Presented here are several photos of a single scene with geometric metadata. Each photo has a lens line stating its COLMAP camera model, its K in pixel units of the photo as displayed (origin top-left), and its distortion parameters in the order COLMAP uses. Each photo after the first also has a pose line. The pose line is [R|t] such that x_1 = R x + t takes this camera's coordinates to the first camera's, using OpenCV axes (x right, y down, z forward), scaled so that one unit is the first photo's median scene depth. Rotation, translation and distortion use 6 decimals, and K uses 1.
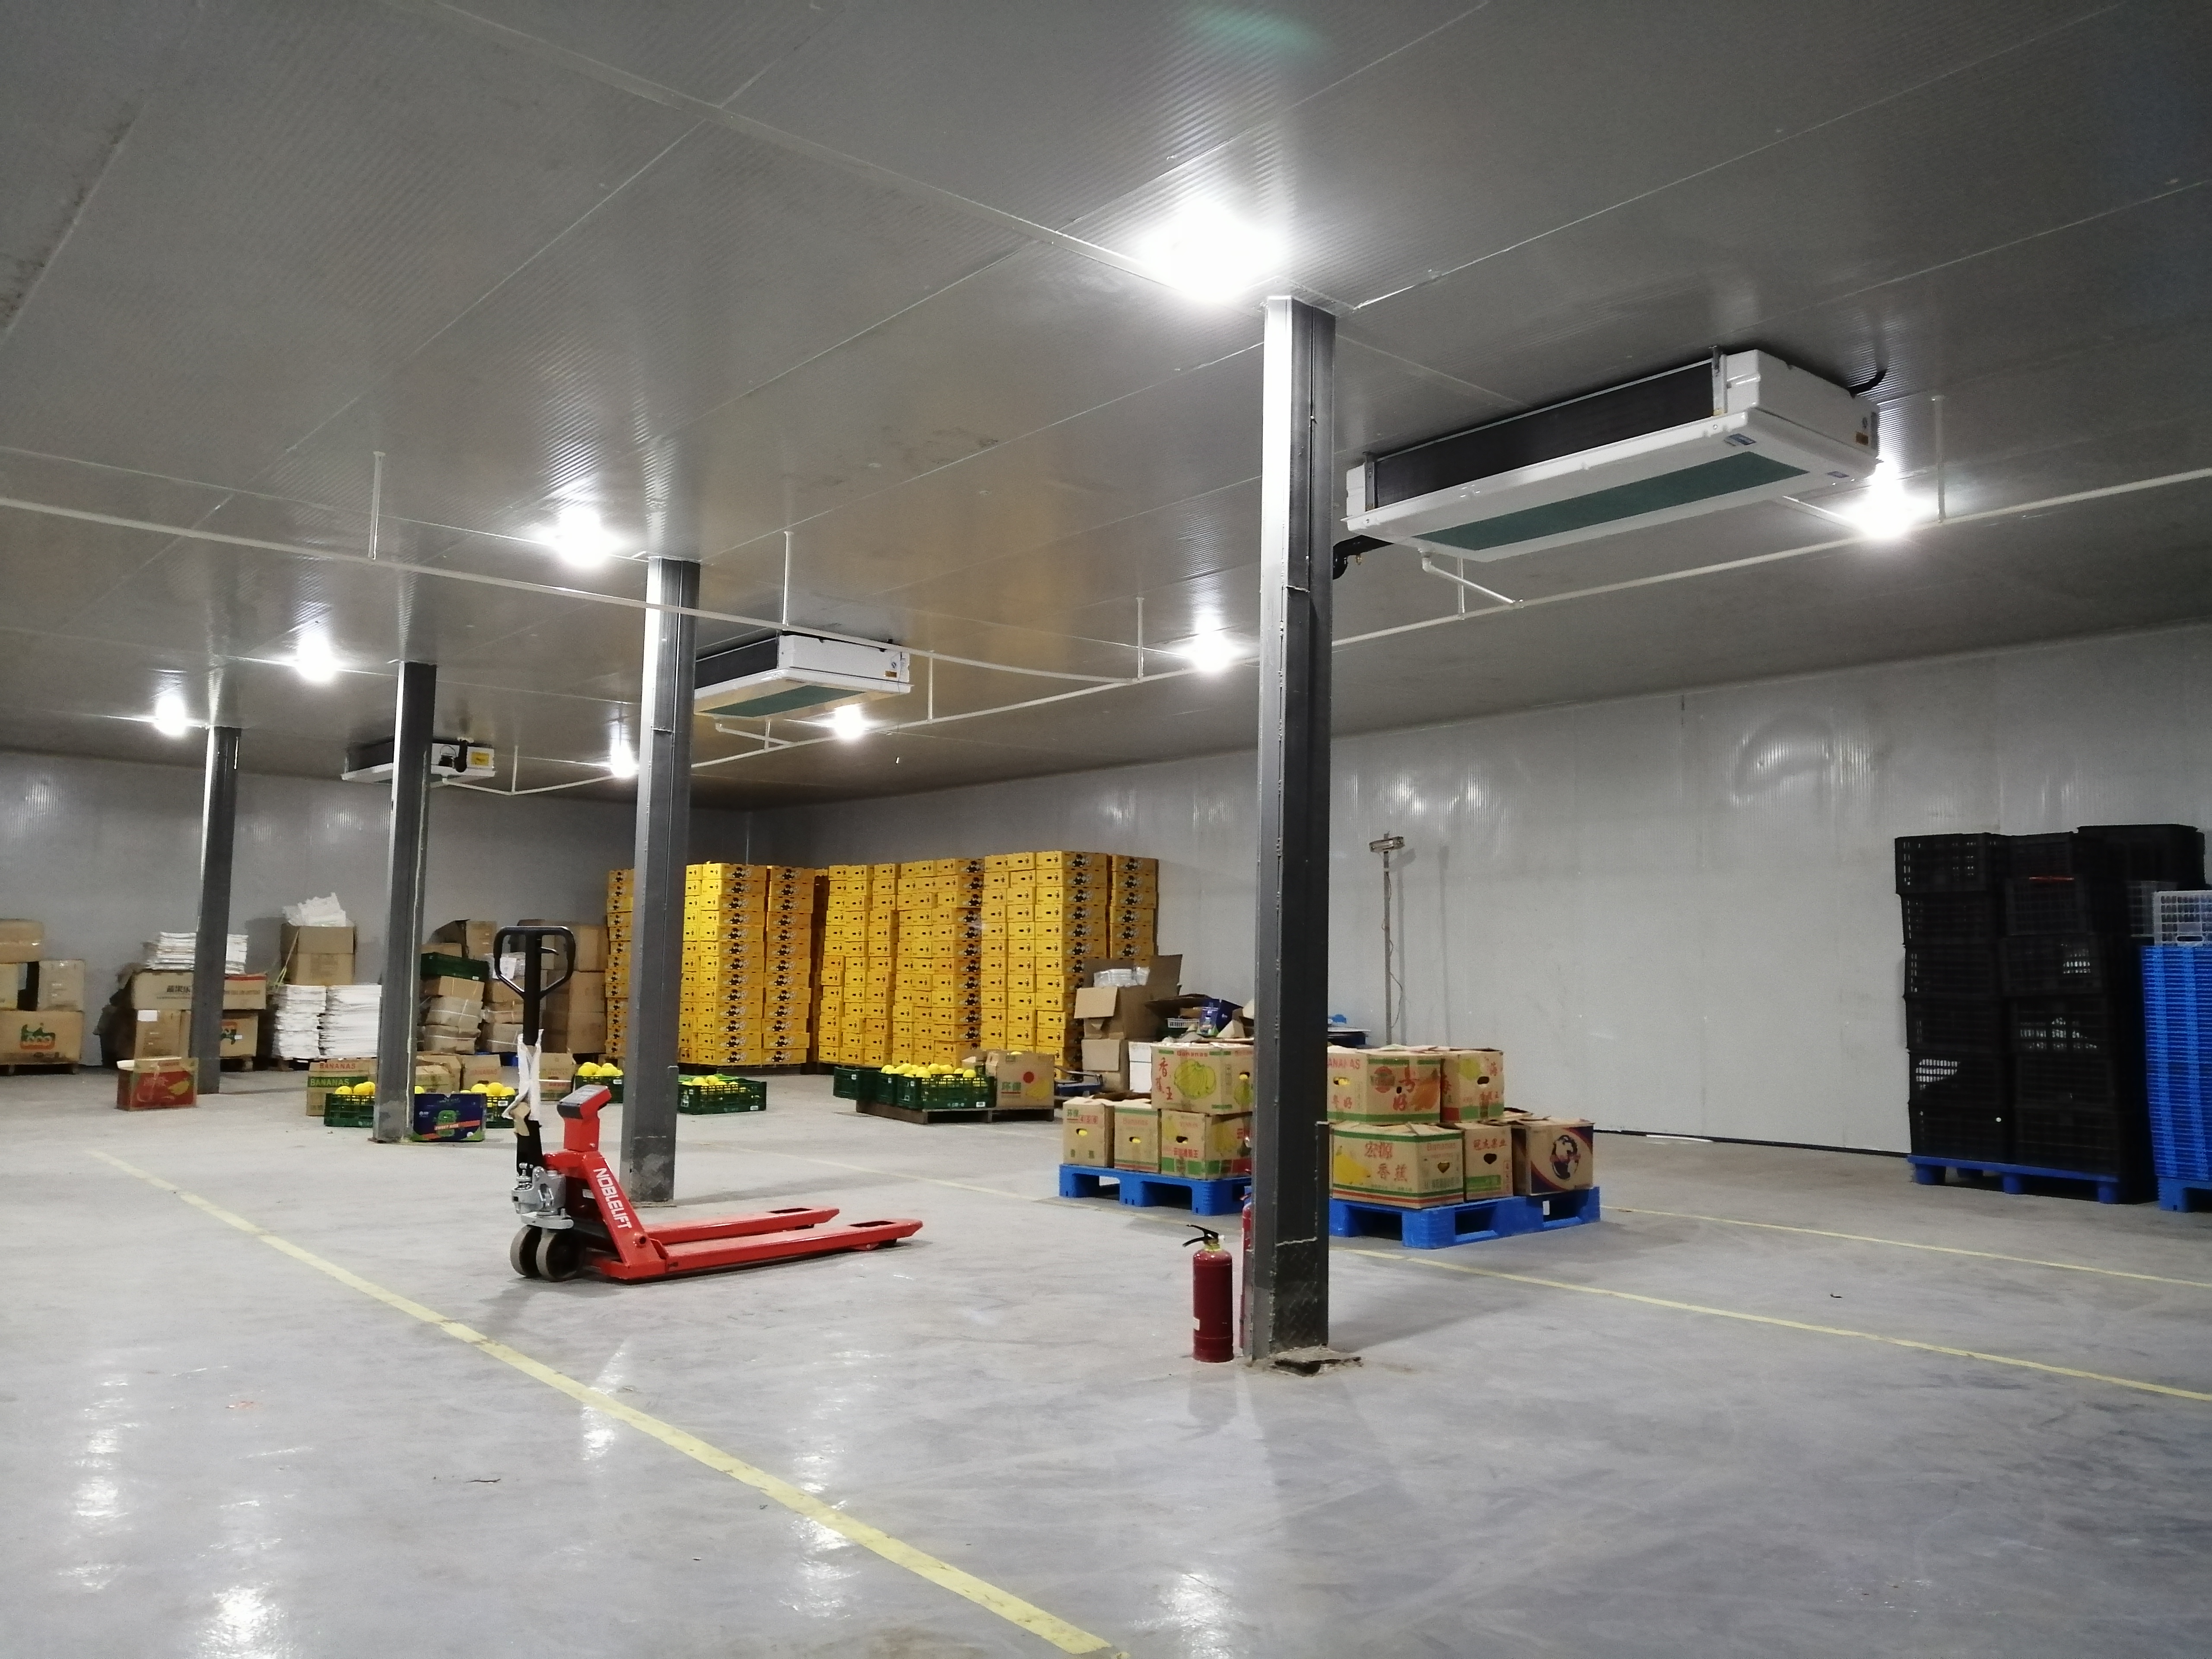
lens RADIAL K [[1706.8, 0, 1112.0], [0, 1706.8, 824.7], [0, 0, 1]] dist [-0.001421, 0.028705]
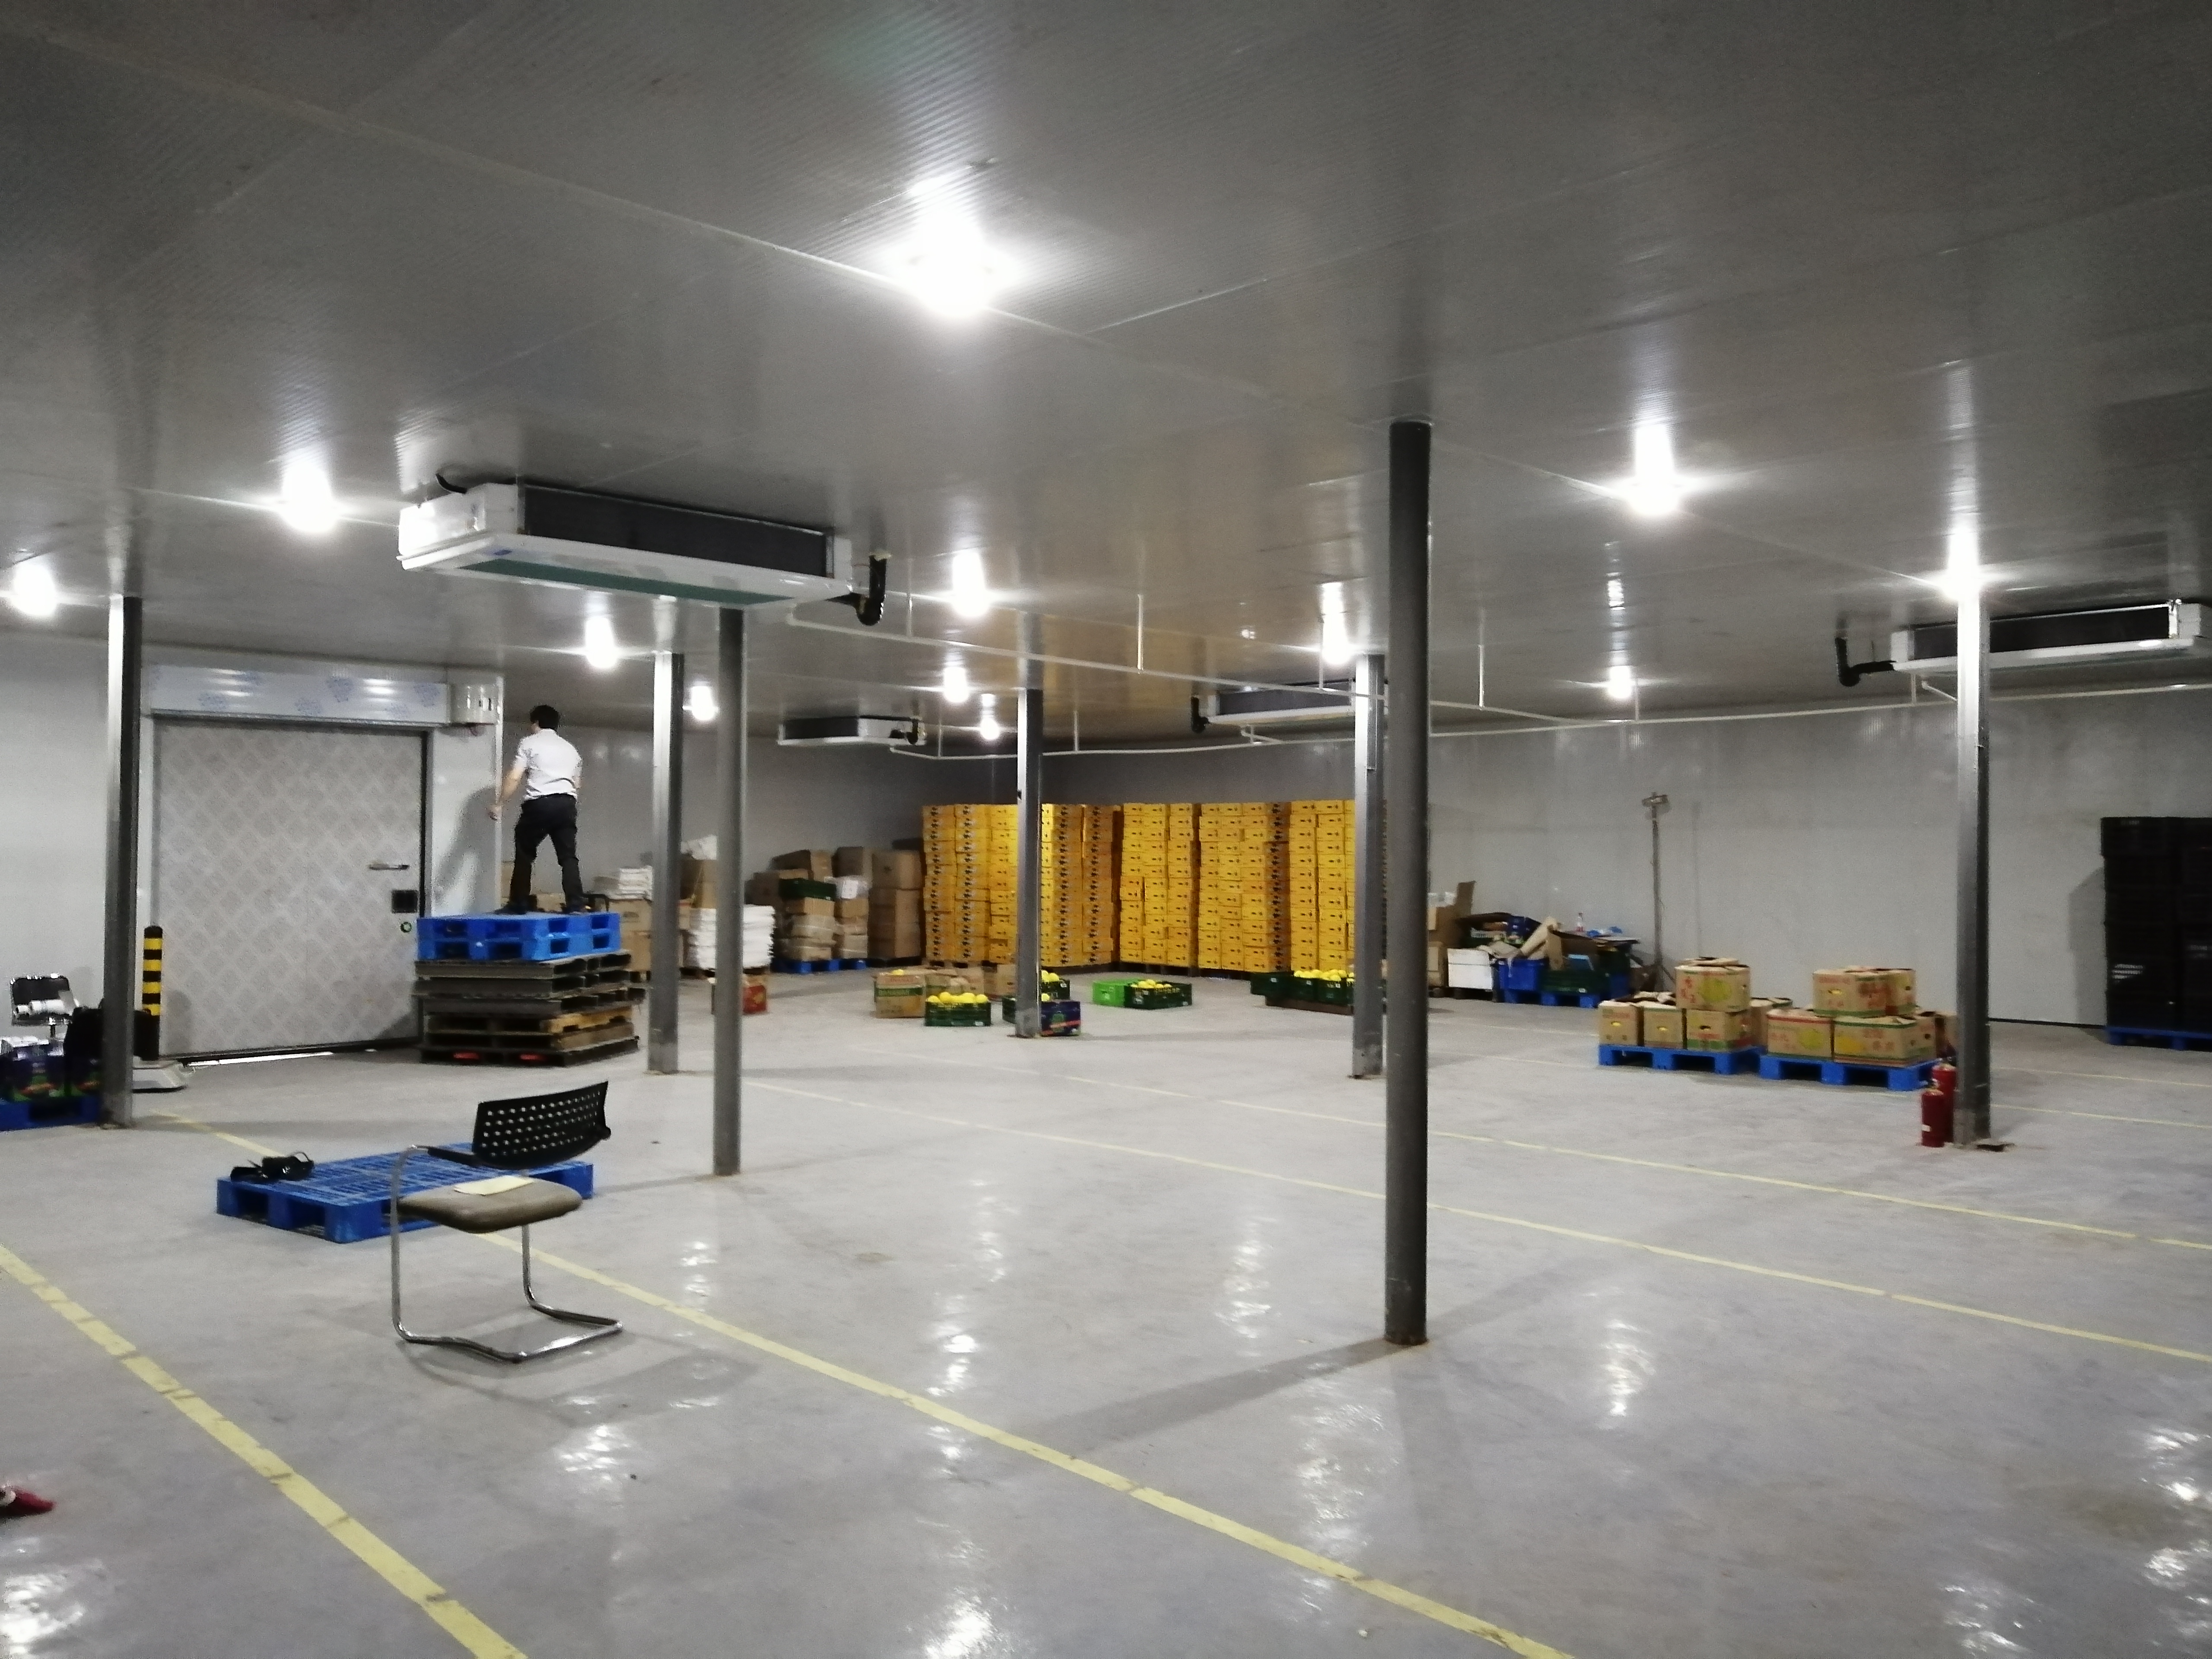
lens RADIAL K [[1706.8, 0, 1114.6], [0, 1706.8, 835.3], [0, 0, 1]] dist [-0.001421, 0.028705]
pose [[0.996645, -0.012183, 0.080936, -0.300331], [0.005436, 0.996530, 0.083062, -0.060543], [-0.081667, -0.082344, 0.993252, -0.242592]]
